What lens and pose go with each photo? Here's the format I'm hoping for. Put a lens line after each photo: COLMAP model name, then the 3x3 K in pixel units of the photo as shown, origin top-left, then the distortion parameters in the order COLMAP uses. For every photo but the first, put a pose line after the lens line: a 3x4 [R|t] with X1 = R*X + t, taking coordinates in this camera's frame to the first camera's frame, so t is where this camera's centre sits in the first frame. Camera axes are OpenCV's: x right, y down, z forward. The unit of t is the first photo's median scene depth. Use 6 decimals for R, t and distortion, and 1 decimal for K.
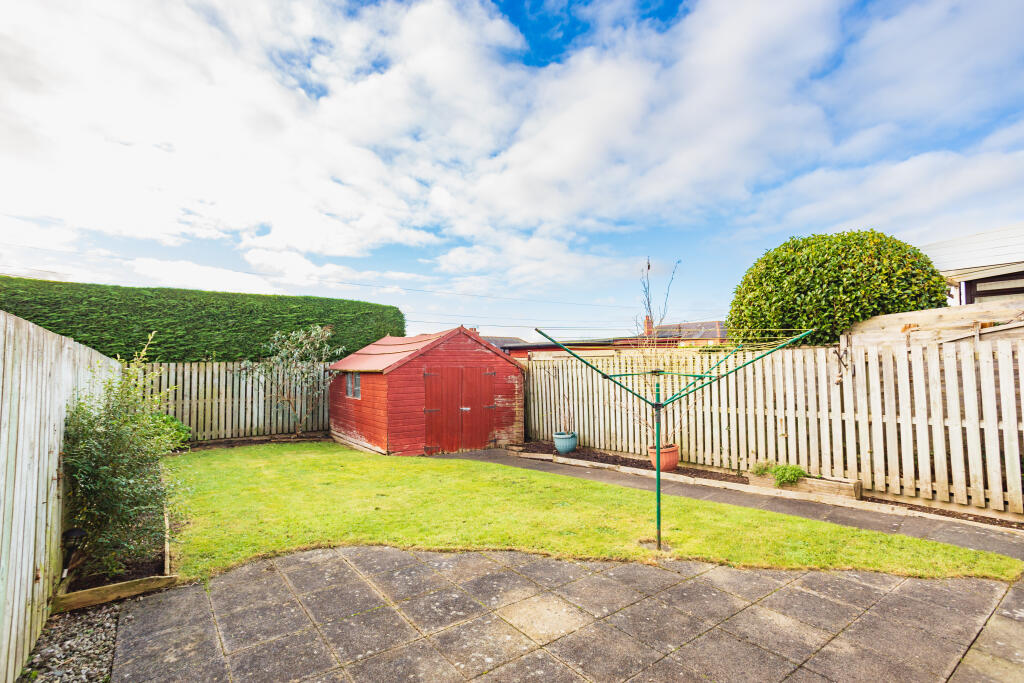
lens RADIAL K [[498.9, 0, 515.9], [0, 498.9, 346.2], [0, 0, 1]] dist [-0.017742, 0.001206]
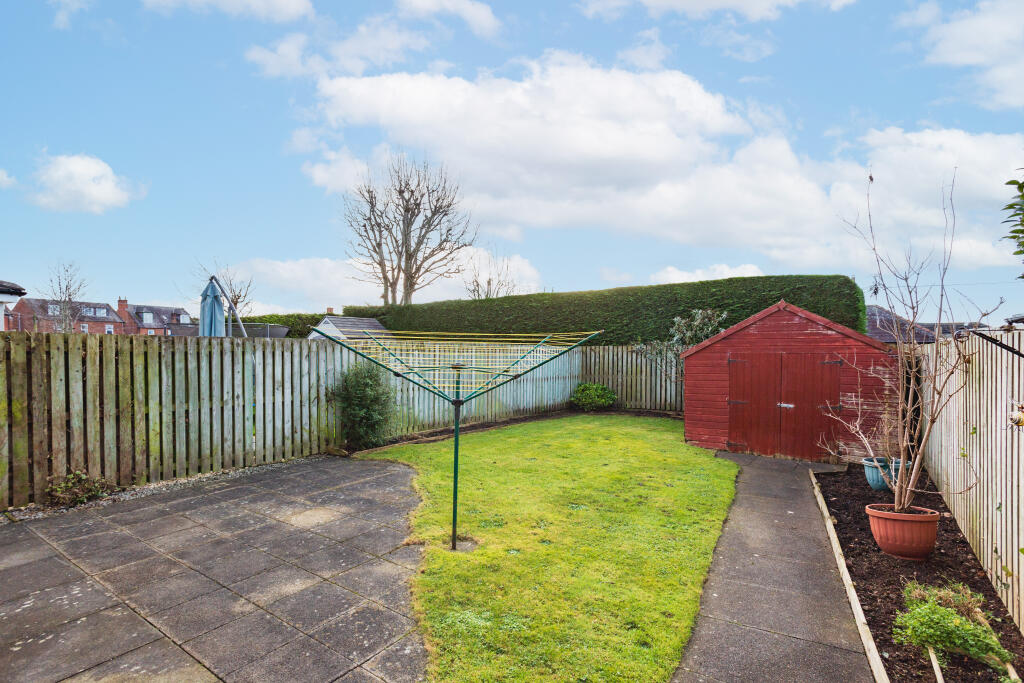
lens RADIAL K [[511.7, 0, 511.6], [0, 511.7, 353.8], [0, 0, 1]] dist [-0.040033, 0.000388]
pose [[0.295704, 0.018412, -0.955102, 0.587383], [0.041180, 0.998639, 0.032000, -0.000255], [0.954392, -0.048794, 0.294543, 0.382831]]
